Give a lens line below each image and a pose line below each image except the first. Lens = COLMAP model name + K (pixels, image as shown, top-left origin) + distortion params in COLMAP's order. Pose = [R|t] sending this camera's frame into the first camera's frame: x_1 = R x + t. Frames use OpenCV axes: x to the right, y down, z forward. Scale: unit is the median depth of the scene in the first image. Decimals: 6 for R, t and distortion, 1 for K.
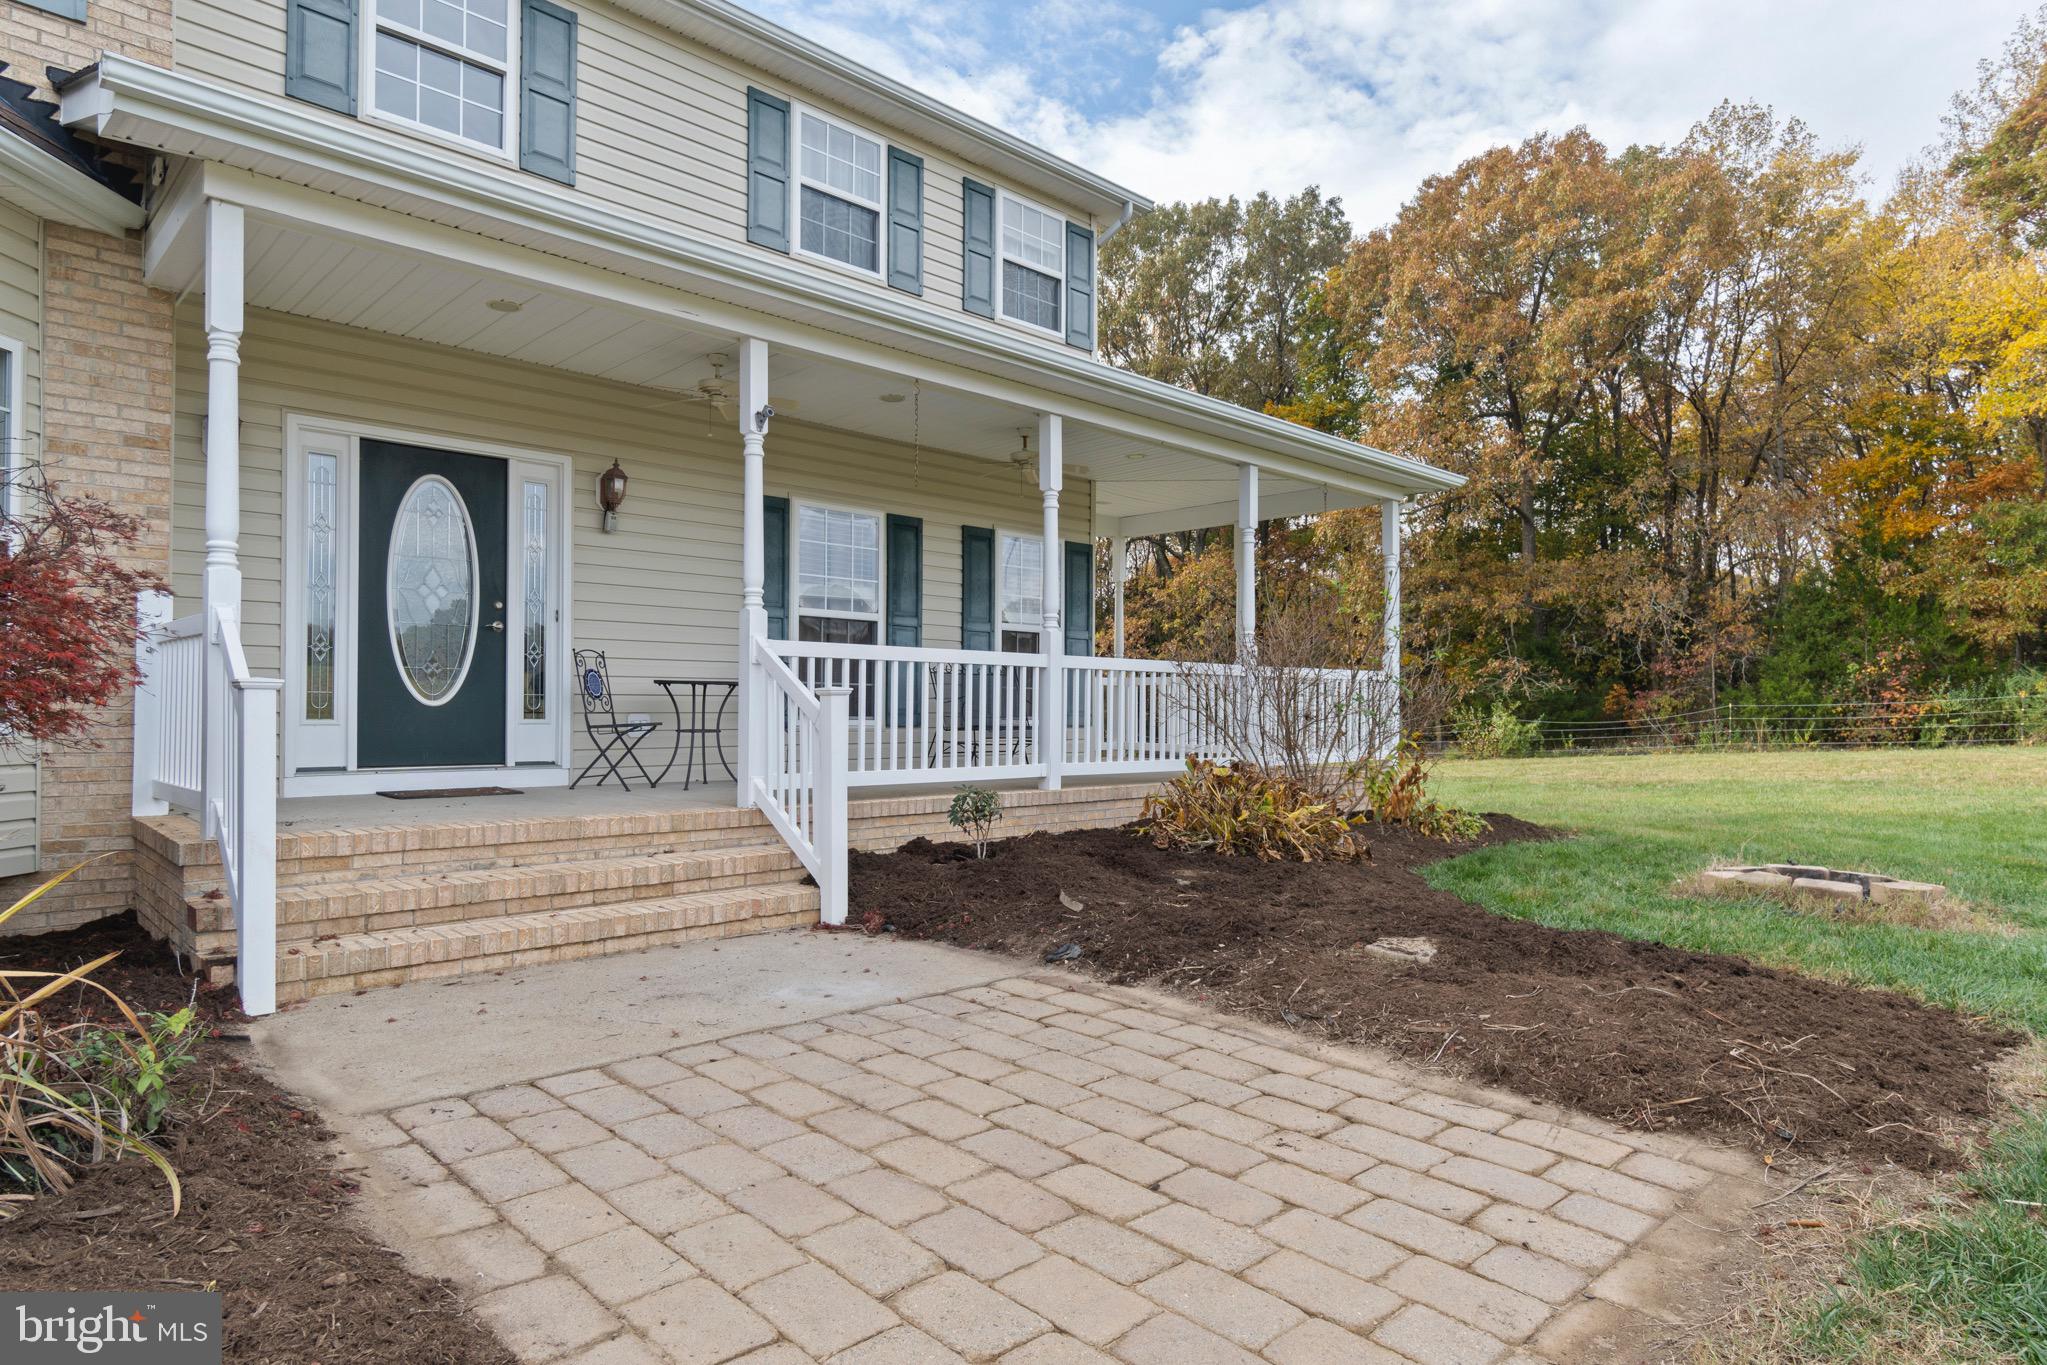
lens RADIAL K [[1200.9, 0, 1010.4], [0, 1200.9, 695.9], [0, 0, 1]] dist [-0.004093, -0.000614]
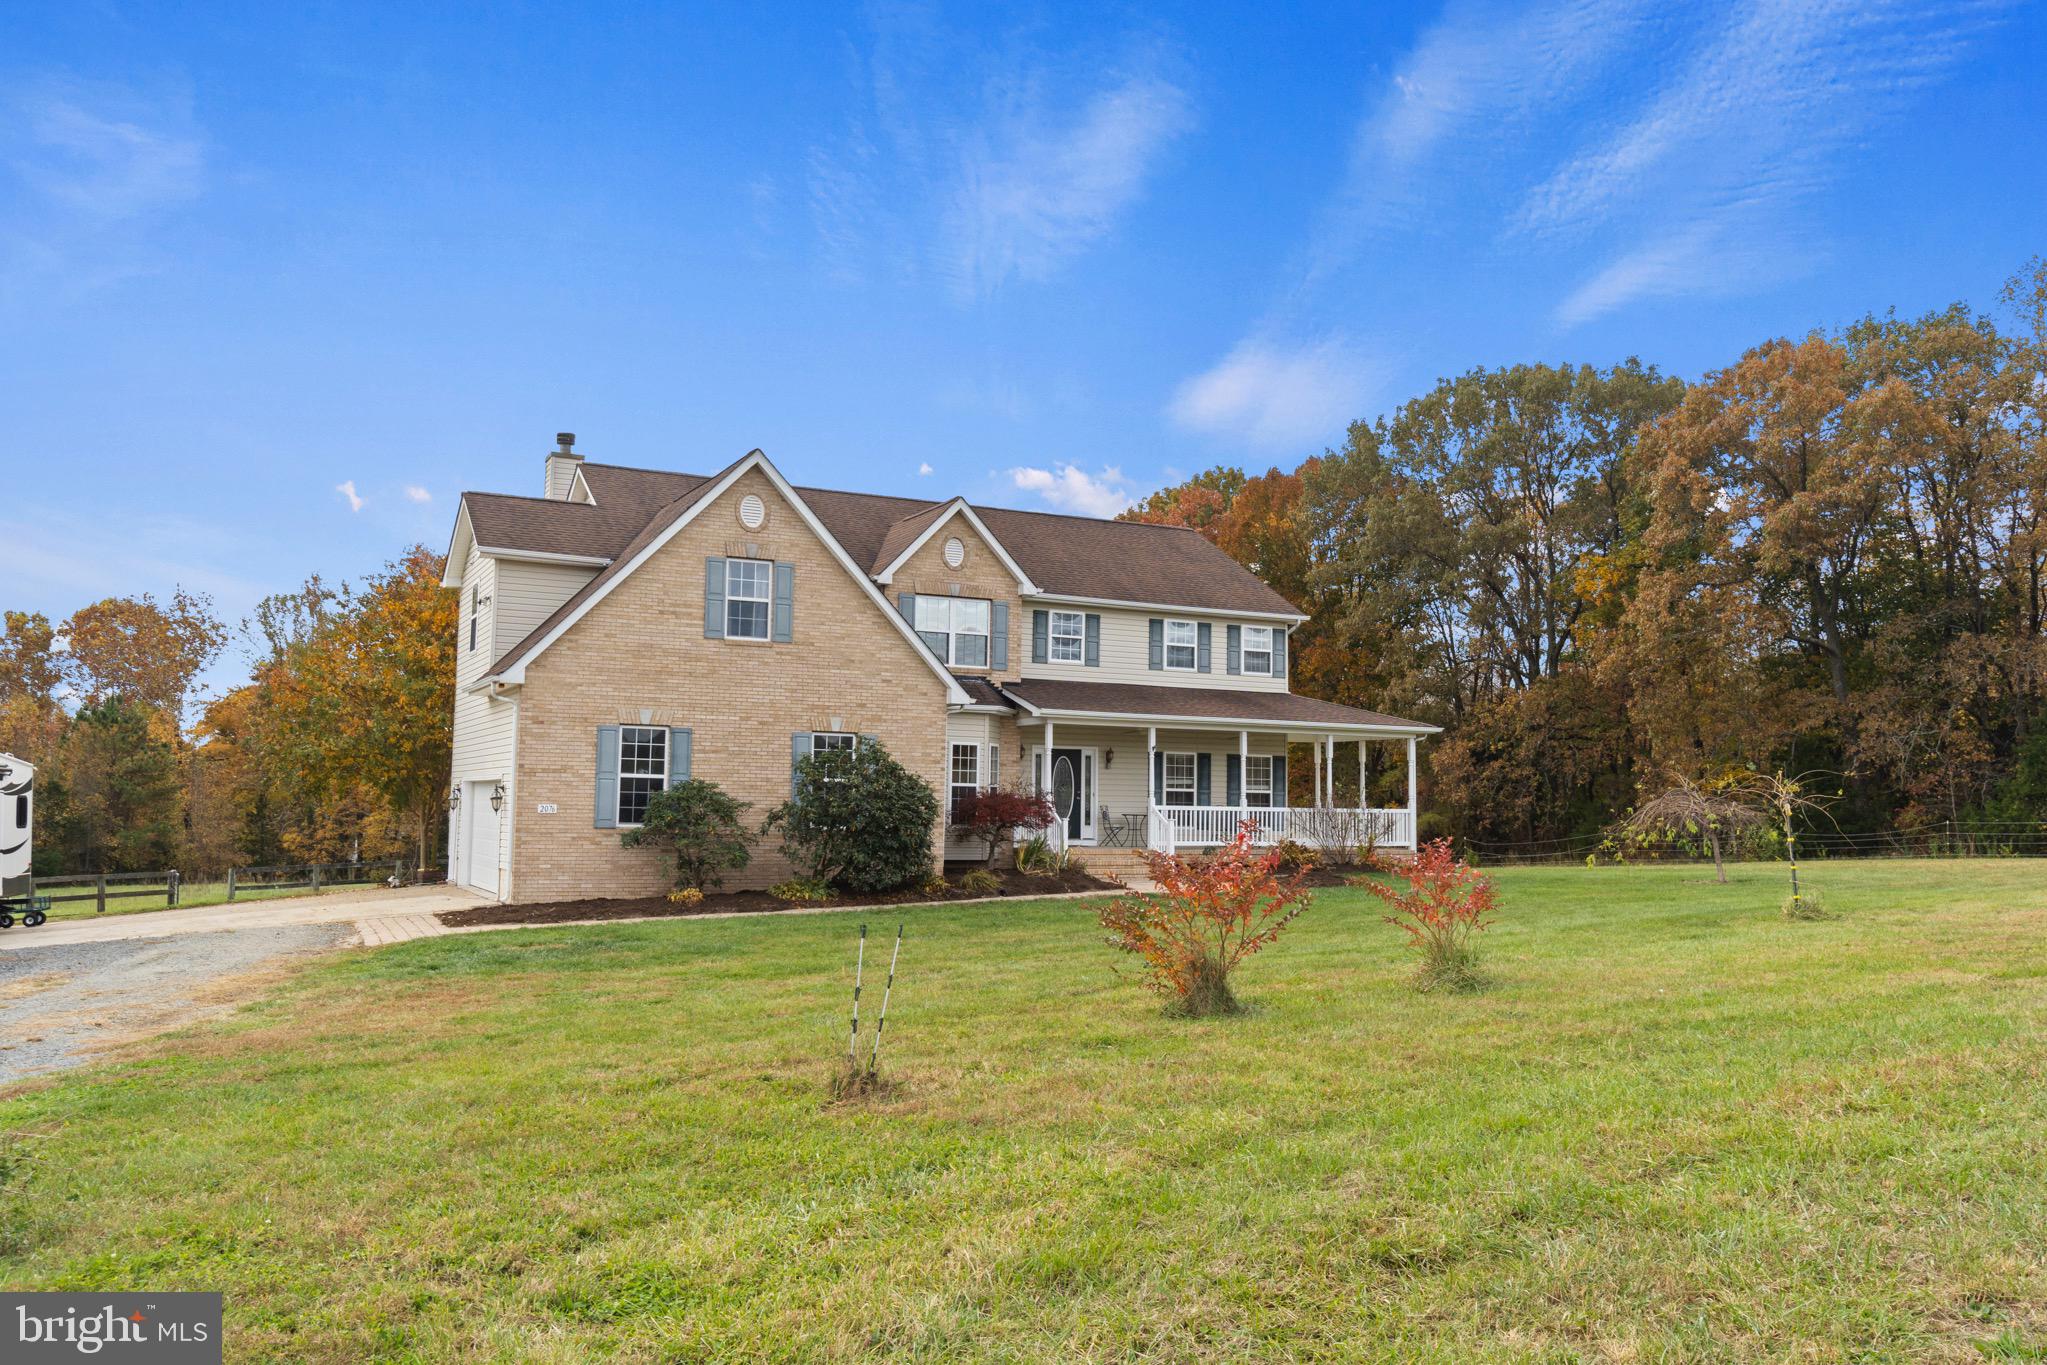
lens RADIAL K [[1614.4, 0, 1013.2], [0, 1614.4, 677.2], [0, 0, 1]] dist [0.015064, 0.011675]
pose [[0.957530, -0.011713, -0.288097, 0.642788], [-0.007207, 0.997890, -0.064521, -0.091930], [0.288245, 0.063857, 0.955425, -3.071910]]
